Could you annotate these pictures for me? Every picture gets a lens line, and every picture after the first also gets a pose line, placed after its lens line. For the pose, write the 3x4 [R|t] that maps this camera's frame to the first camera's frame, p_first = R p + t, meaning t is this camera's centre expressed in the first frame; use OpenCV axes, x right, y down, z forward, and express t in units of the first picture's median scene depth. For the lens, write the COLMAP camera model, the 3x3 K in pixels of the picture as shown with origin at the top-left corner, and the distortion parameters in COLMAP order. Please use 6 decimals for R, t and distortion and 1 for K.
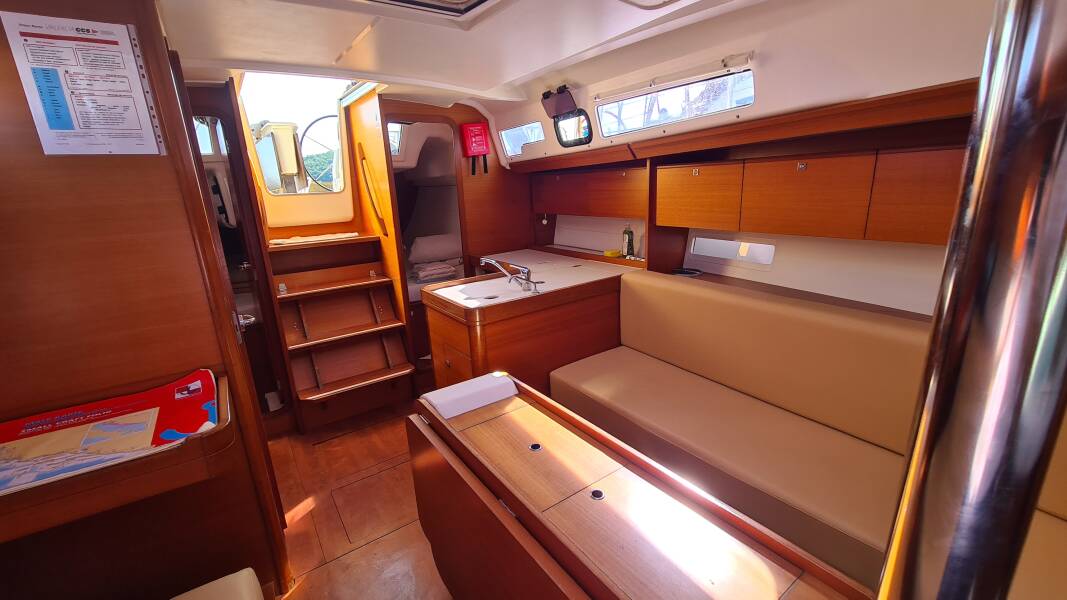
lens RADIAL K [[435.5, 0, 531.0], [0, 435.5, 298.2], [0, 0, 1]] dist [-0.000131, -0.000287]
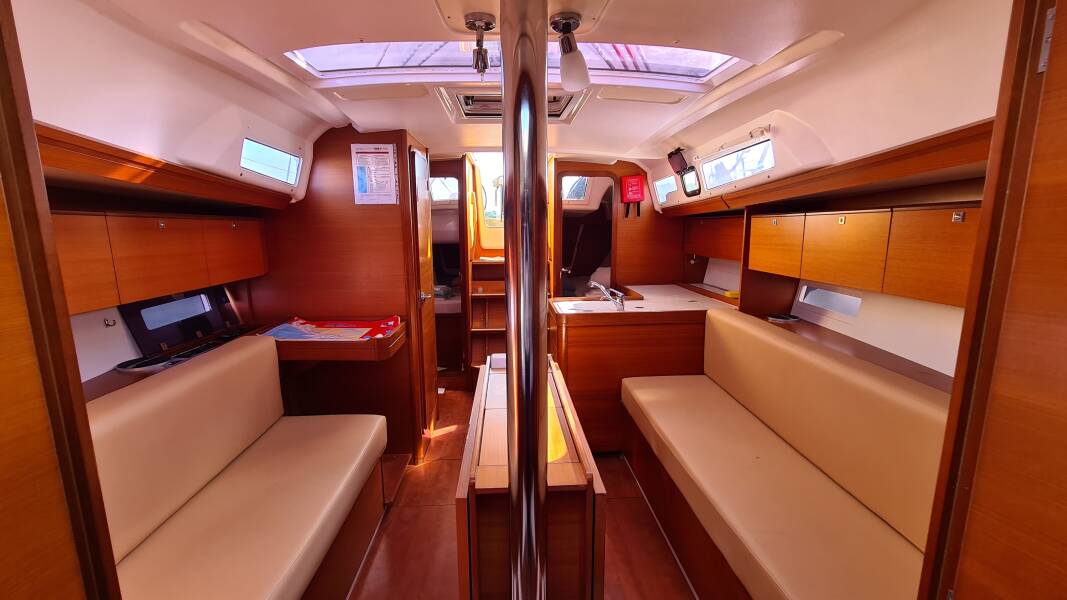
lens RADIAL K [[435.5, 0, 534.6], [0, 435.5, 299.6], [0, 0, 1]] dist [-0.000131, -0.000287]
pose [[0.852151, 0.126205, -0.507850, 0.387582], [-0.167055, 0.985310, -0.035454, 0.033952], [0.495915, 0.115051, 0.860716, -0.181939]]
